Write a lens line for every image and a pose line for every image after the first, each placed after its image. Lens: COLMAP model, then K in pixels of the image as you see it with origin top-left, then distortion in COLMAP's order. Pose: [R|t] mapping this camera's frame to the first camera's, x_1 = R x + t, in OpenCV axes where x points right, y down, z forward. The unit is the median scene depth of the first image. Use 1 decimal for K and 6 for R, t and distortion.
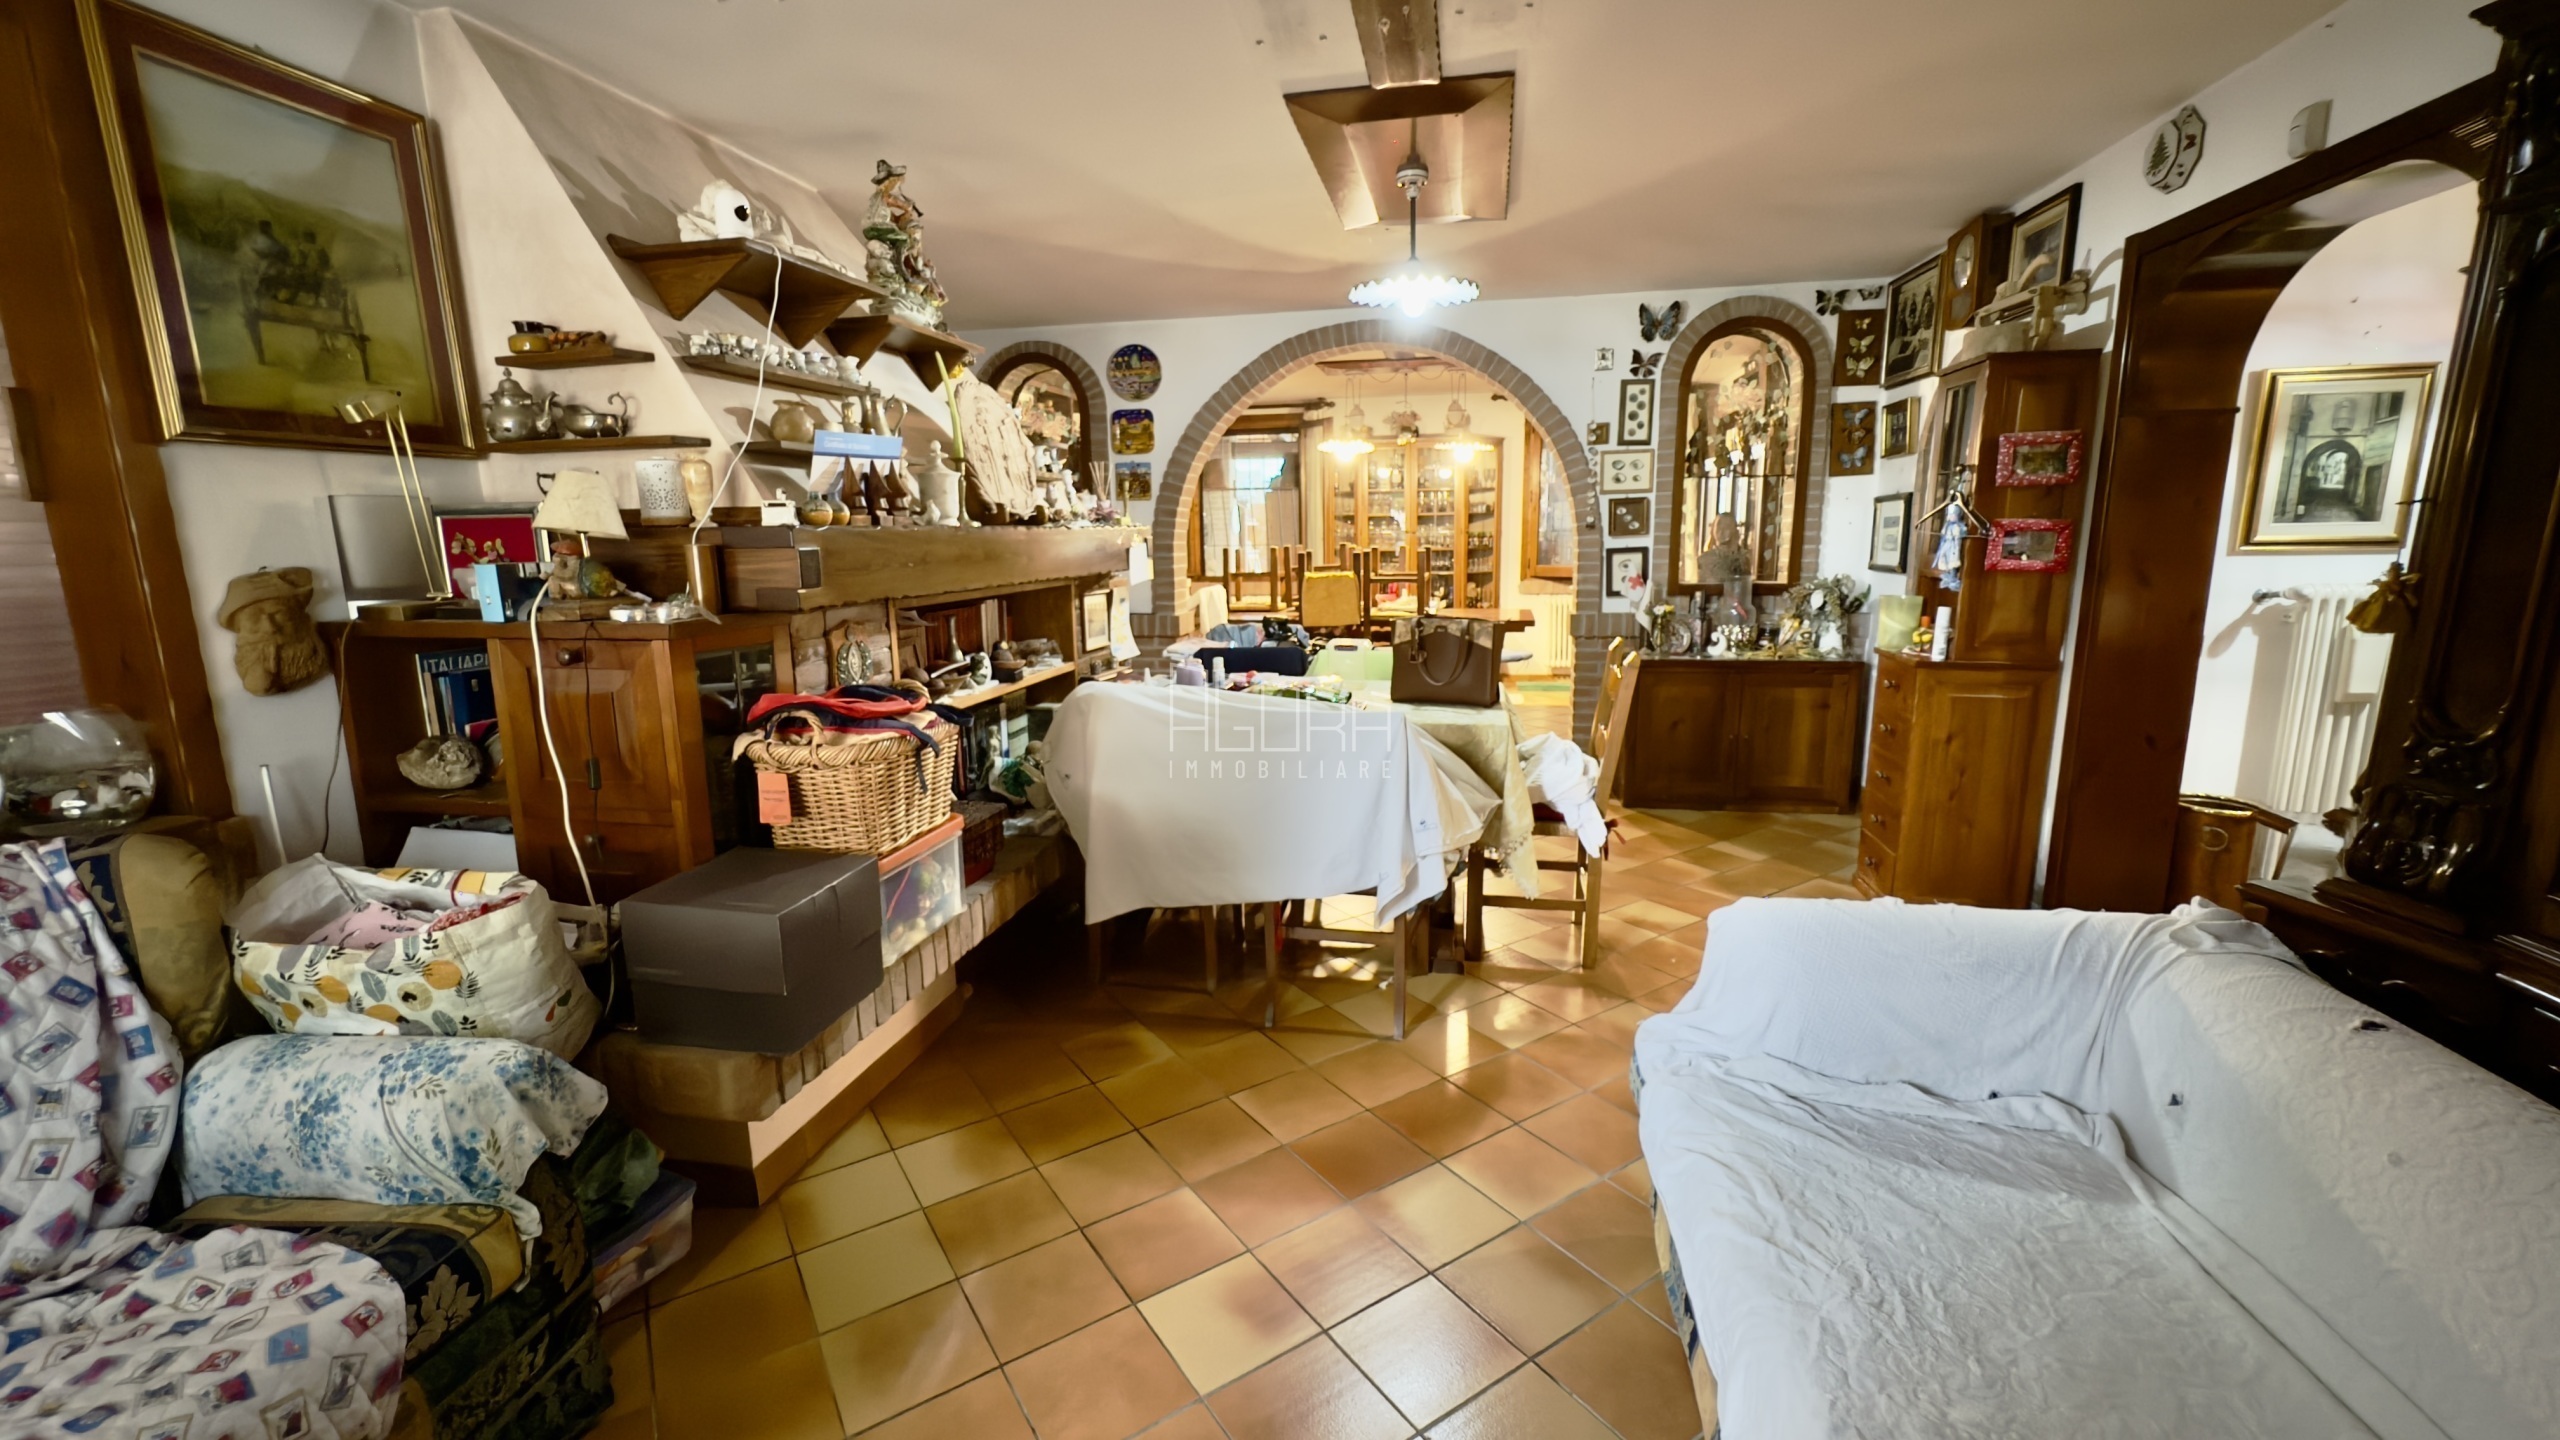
lens RADIAL K [[1022.8, 0, 1277.8], [0, 1022.8, 718.8], [0, 0, 1]] dist [-0.004425, 0.000394]
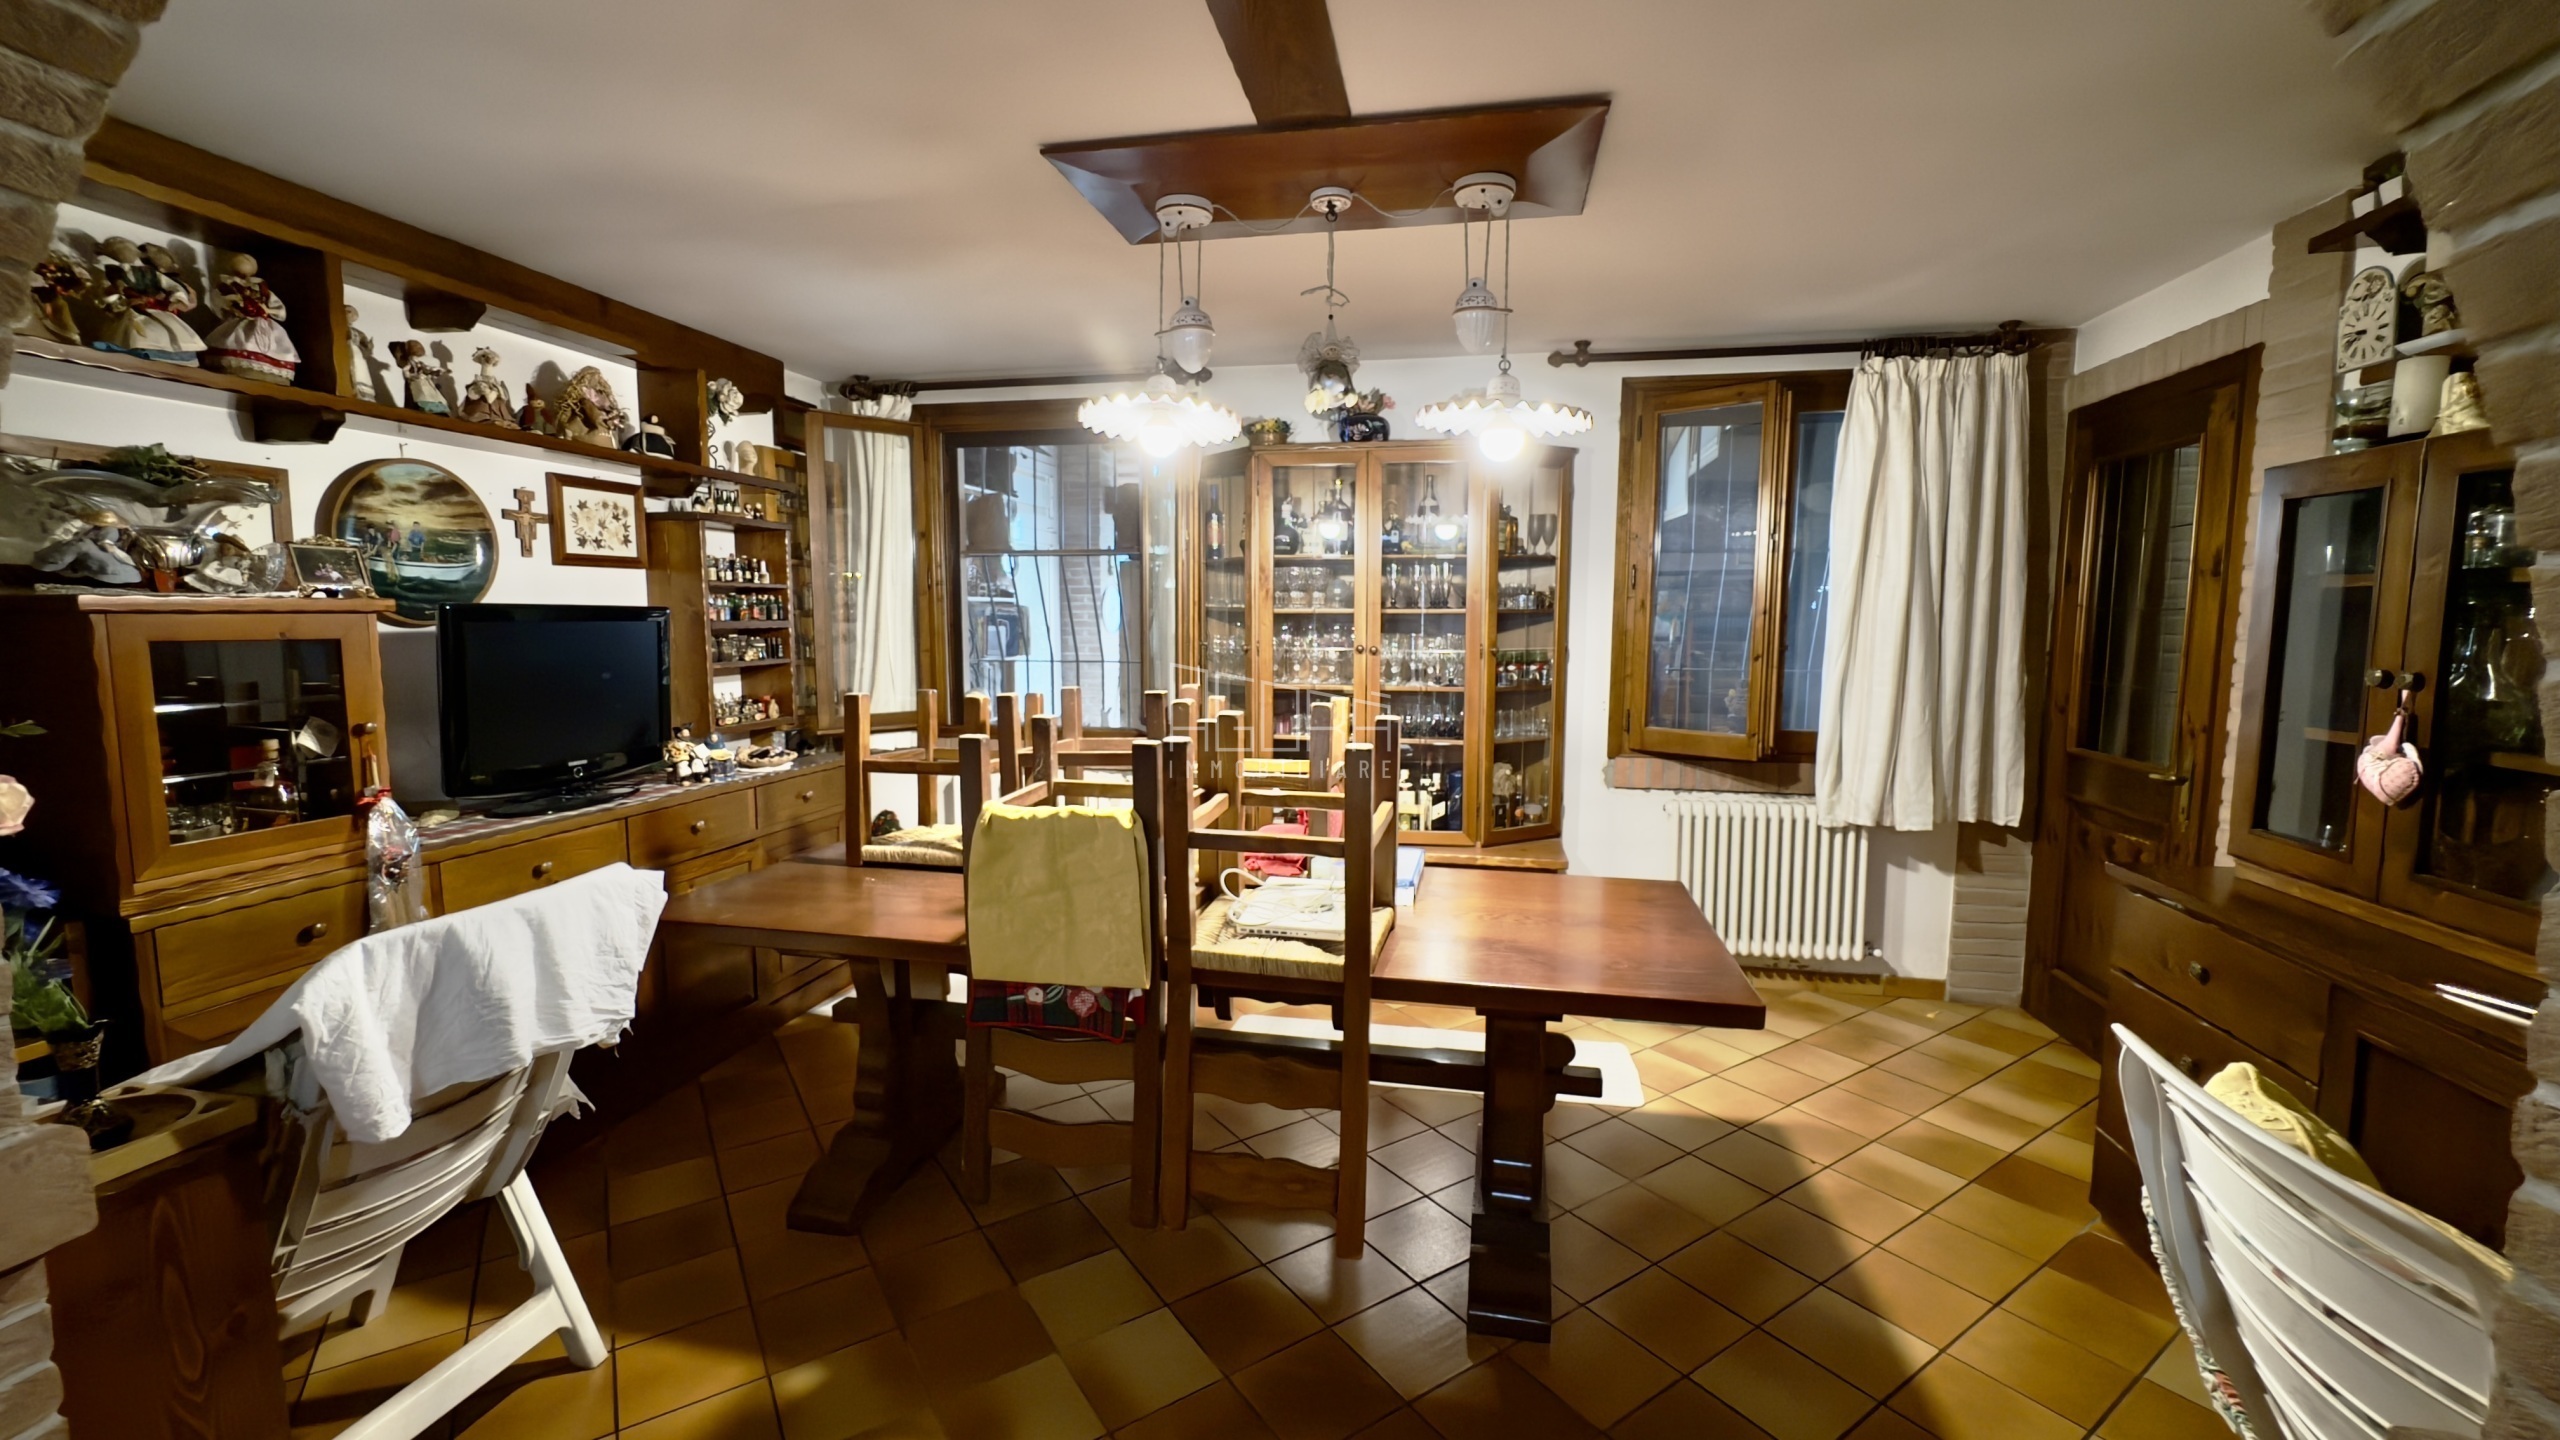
lens RADIAL K [[1022.8, 0, 1277.7], [0, 1022.8, 717.2], [0, 0, 1]] dist [-0.004425, 0.000394]
pose [[0.999859, 0.016783, 0.000876, 0.090025], [-0.016637, 0.995830, -0.089699, -0.112051], [-0.002378, 0.089671, 0.995969, 0.553654]]
